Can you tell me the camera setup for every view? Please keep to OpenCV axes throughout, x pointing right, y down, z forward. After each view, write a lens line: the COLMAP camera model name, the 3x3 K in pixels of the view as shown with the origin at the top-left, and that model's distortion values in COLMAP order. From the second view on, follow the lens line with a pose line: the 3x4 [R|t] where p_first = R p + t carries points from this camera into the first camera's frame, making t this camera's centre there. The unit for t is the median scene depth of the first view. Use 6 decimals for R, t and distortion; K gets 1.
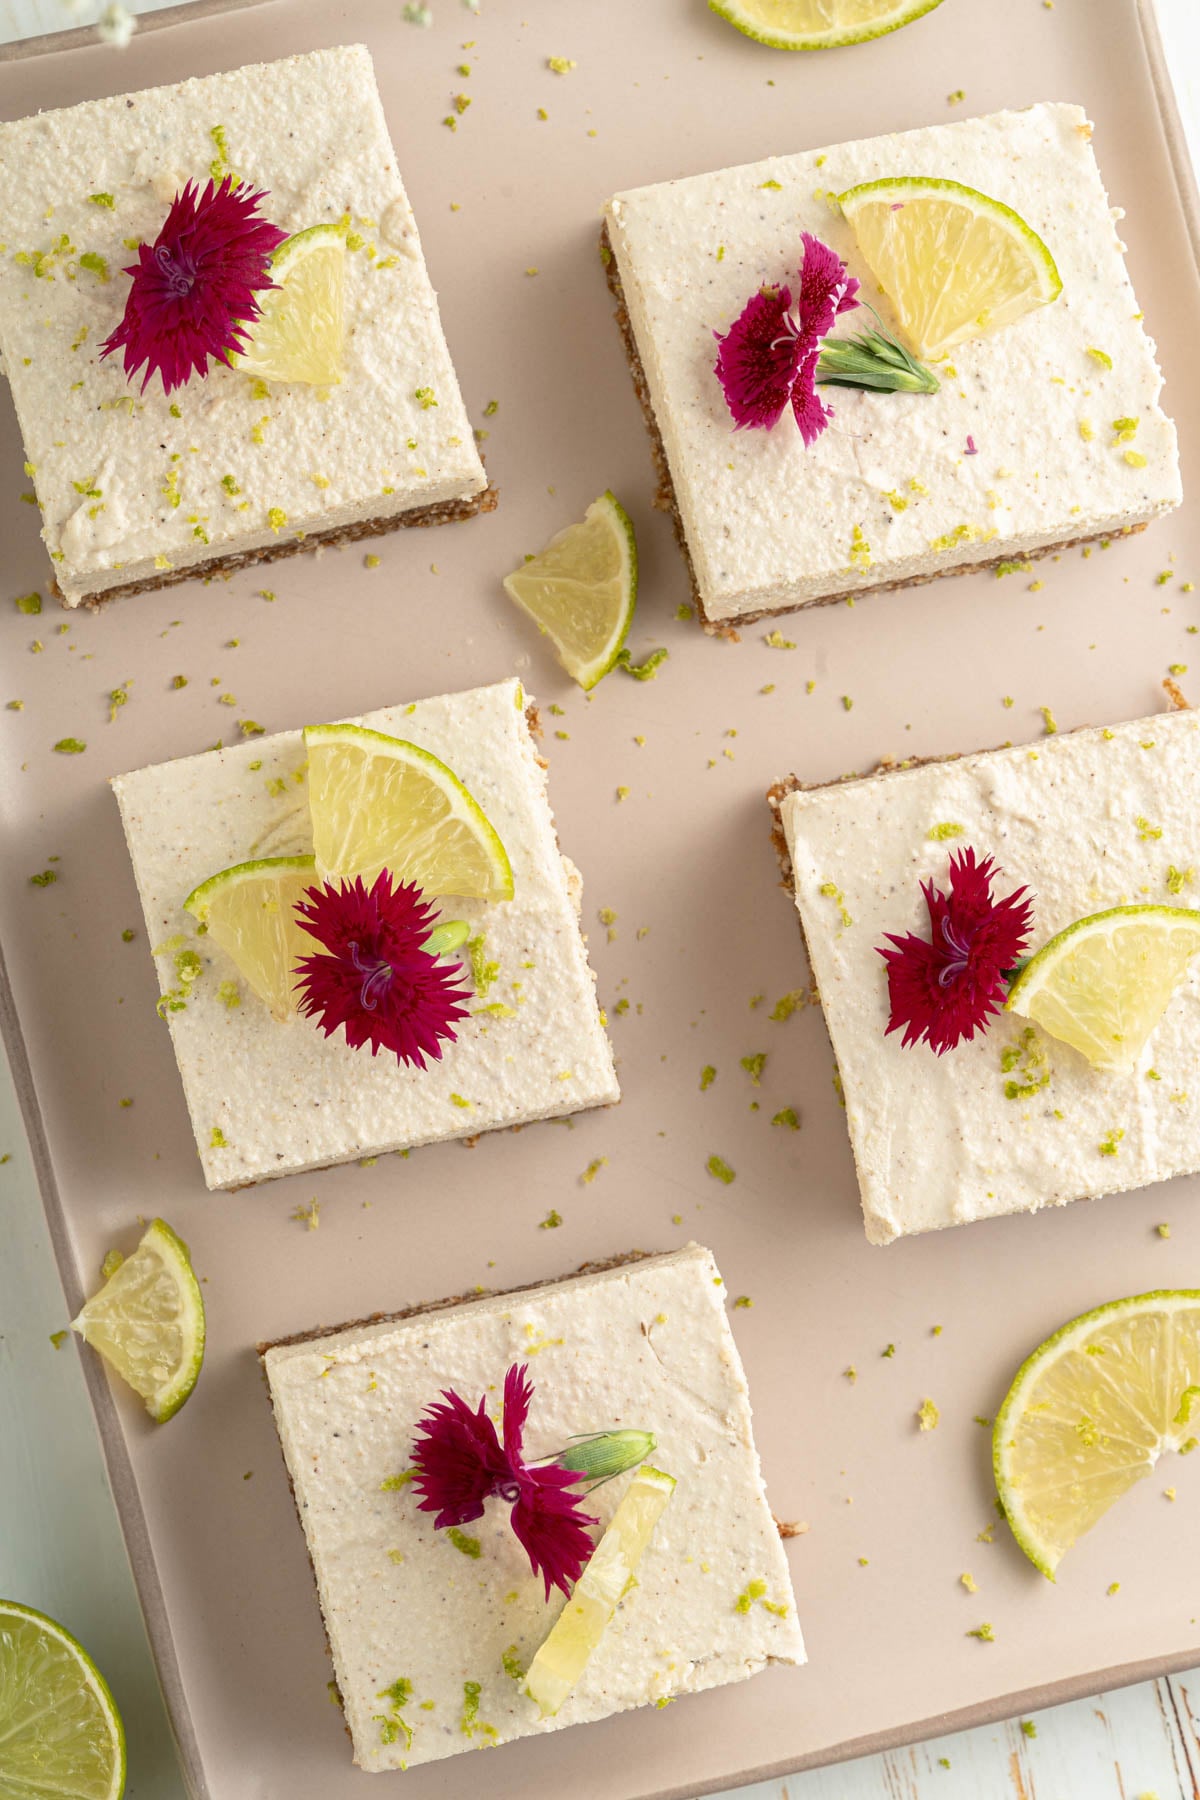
lens RADIAL K [[5310.7, 0, 648.5], [0, 5310.7, 1054.6], [0, 0, 1]] dist [-0.114473, 0.000000]
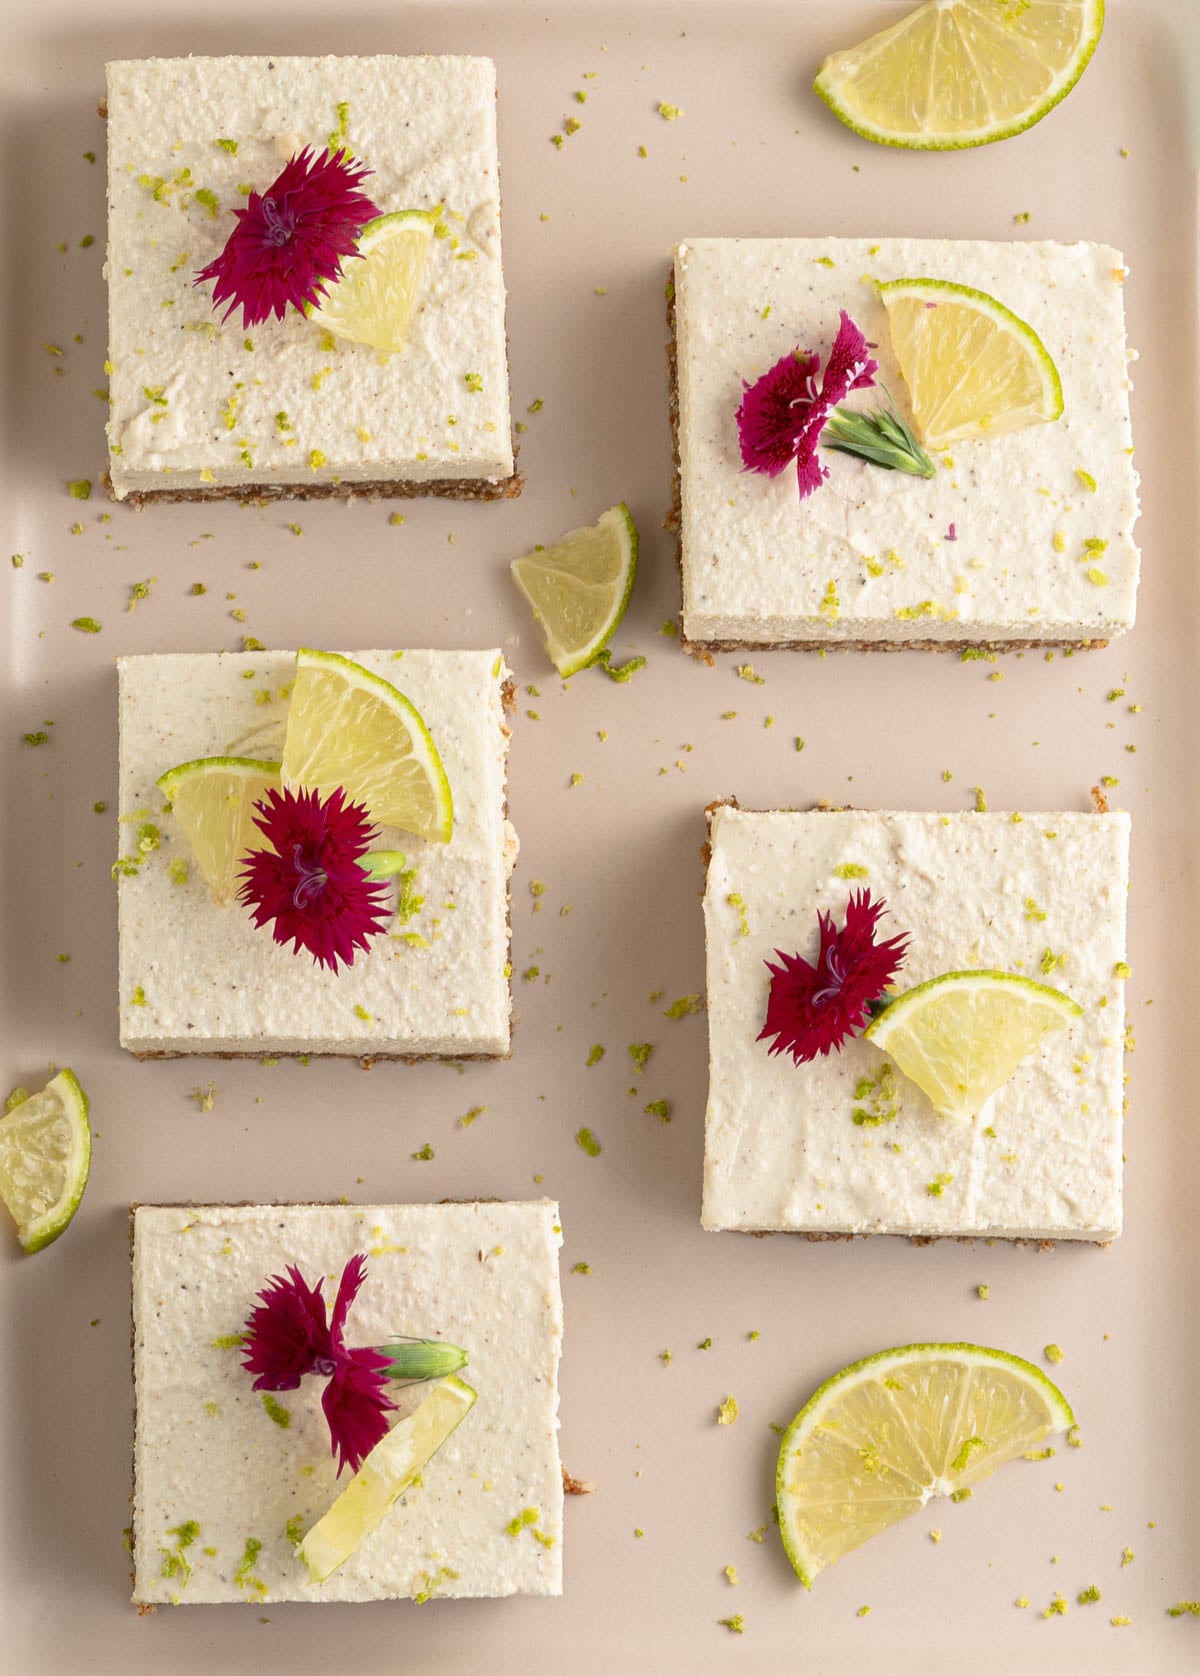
lens RADIAL K [[9556.1, 0, 594.1], [0, 9556.1, 841.4], [0, 0, 1]] dist [-0.347272, 0.000000]
pose [[0.974882, 0.217246, -0.049086, 0.099292], [-0.220610, 0.972174, -0.078800, 0.118068], [0.030601, 0.087649, 0.995681, -0.953646]]
